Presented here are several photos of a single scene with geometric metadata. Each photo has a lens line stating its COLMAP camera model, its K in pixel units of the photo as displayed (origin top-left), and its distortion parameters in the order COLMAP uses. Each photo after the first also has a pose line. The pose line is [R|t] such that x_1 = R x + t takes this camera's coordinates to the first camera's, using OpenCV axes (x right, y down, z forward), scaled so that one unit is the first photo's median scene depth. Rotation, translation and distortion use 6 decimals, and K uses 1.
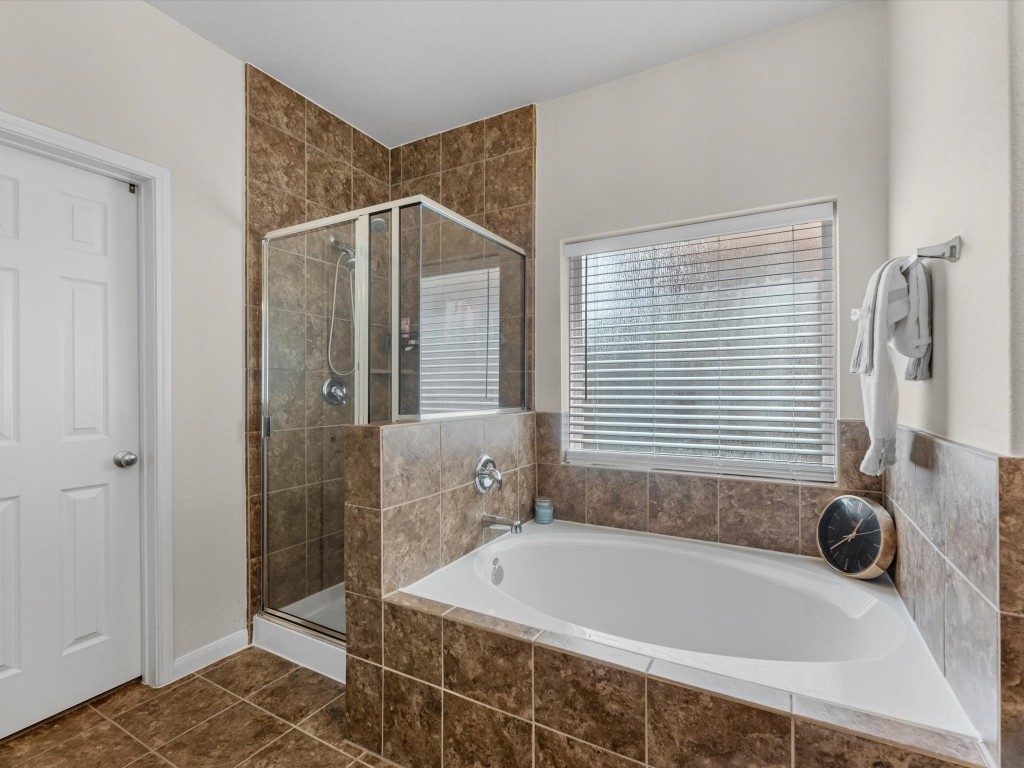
lens RADIAL K [[468.7, 0, 514.0], [0, 468.7, 396.2], [0, 0, 1]] dist [0.000451, -0.000085]
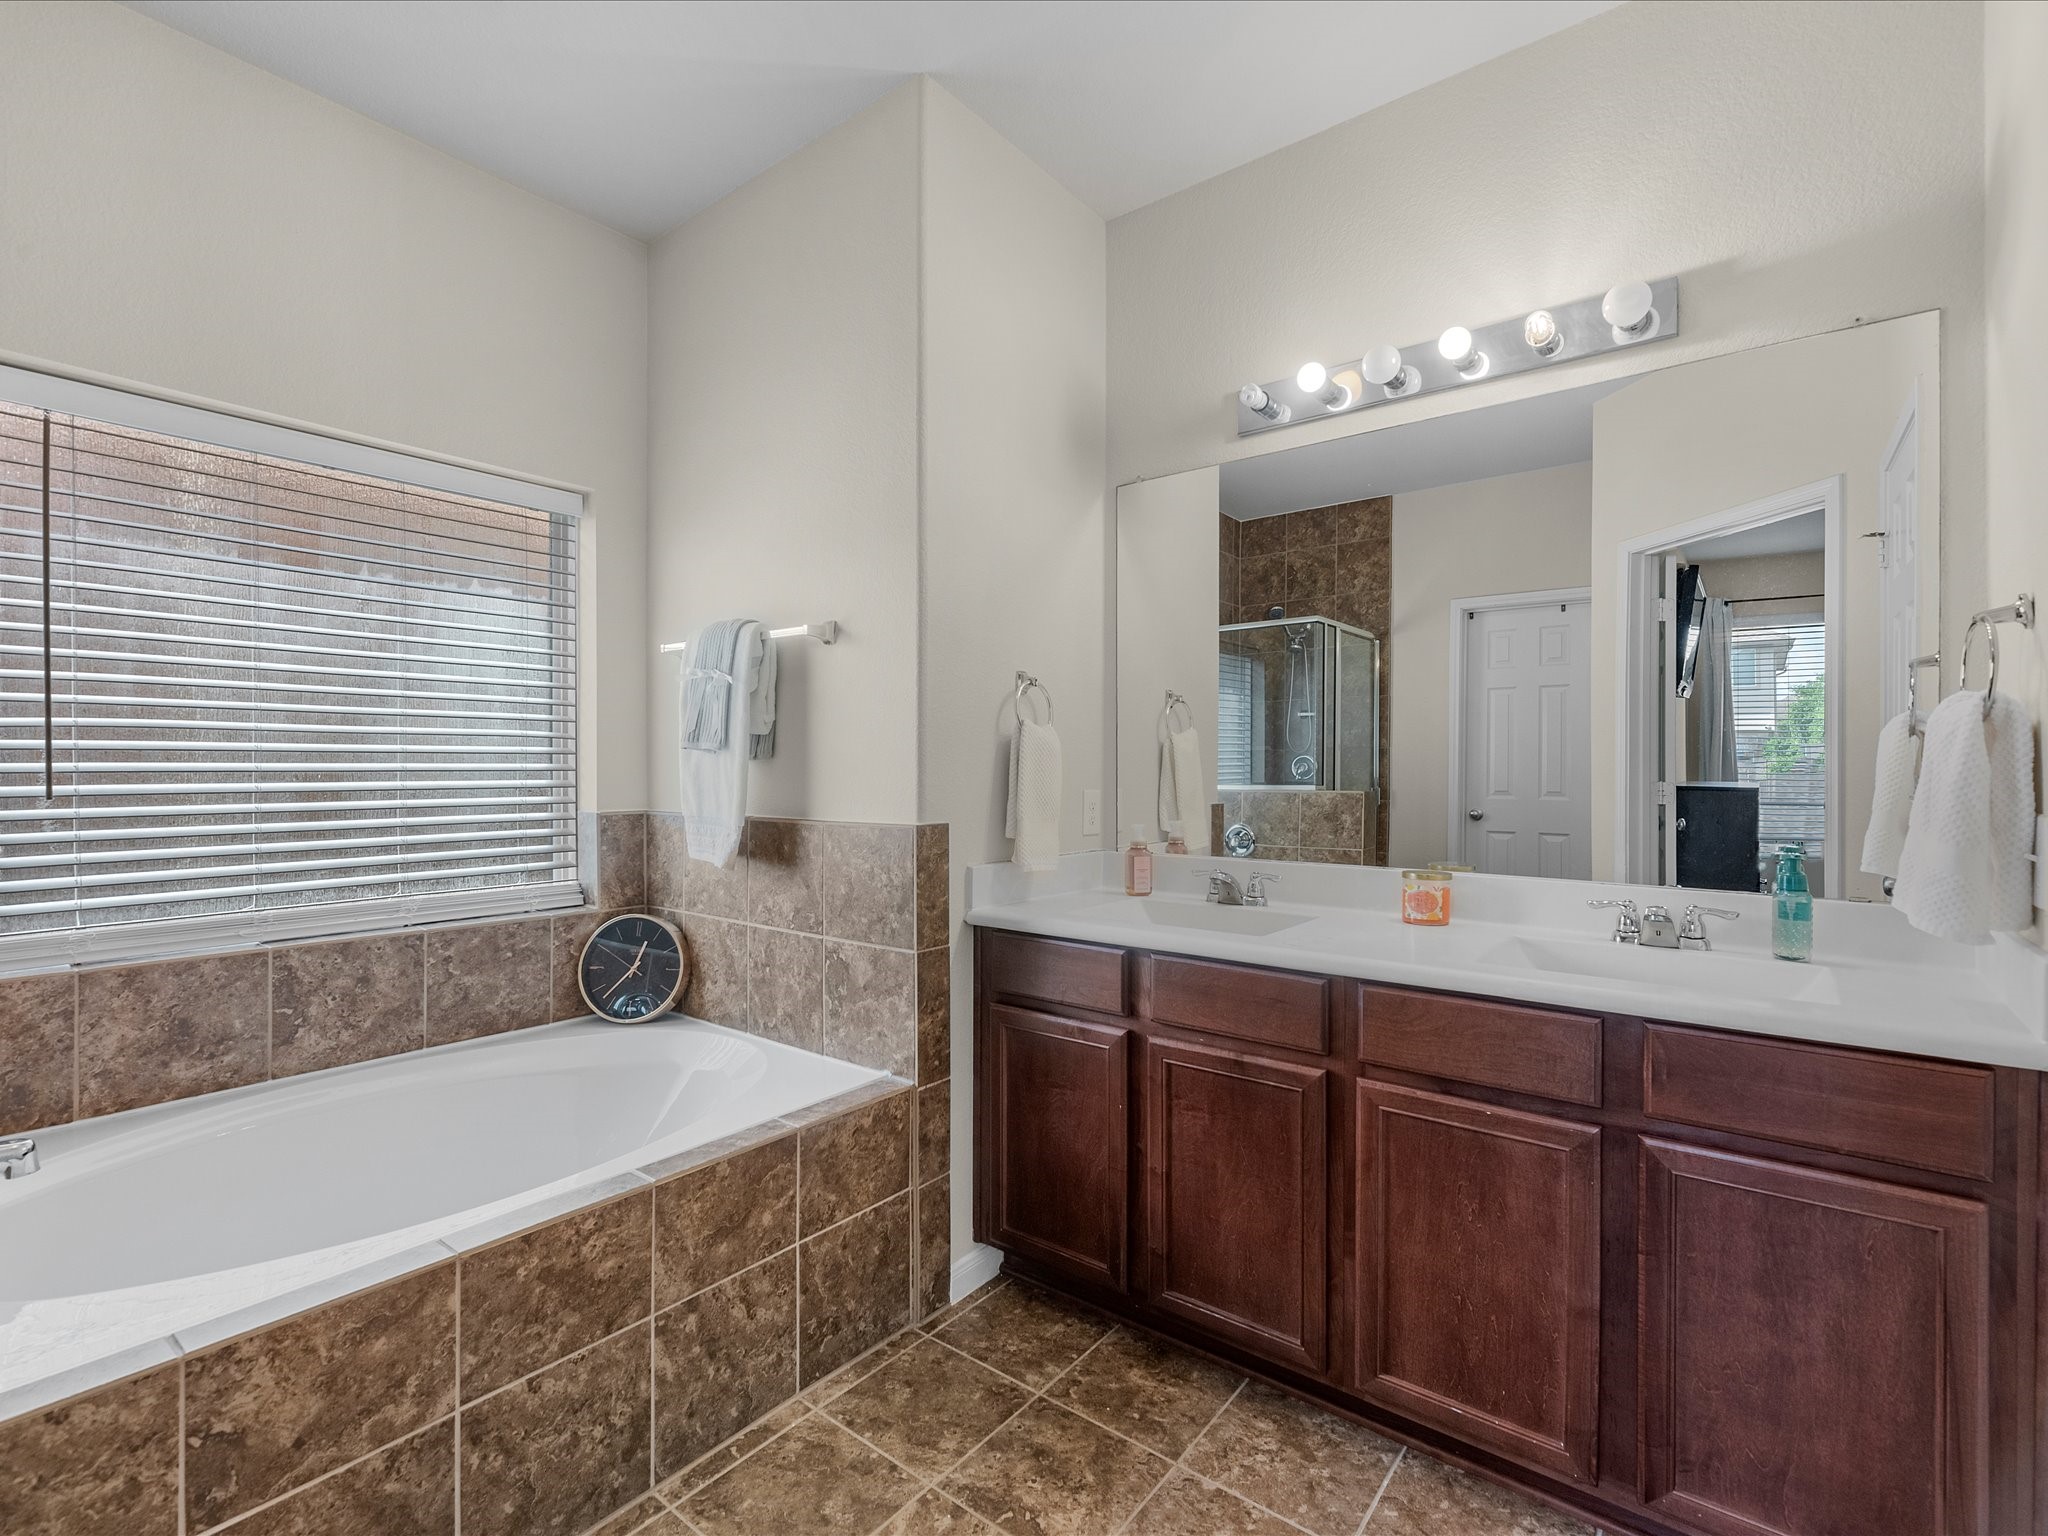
lens RADIAL K [[937.4, 0, 1028.0], [0, 937.4, 792.5], [0, 0, 1]] dist [0.000451, -0.000085]
pose [[0.168941, -0.026375, 0.985273, -0.541134], [0.012895, 0.999615, 0.024548, -0.005972], [-0.985542, 0.008557, 0.169216, 0.120233]]
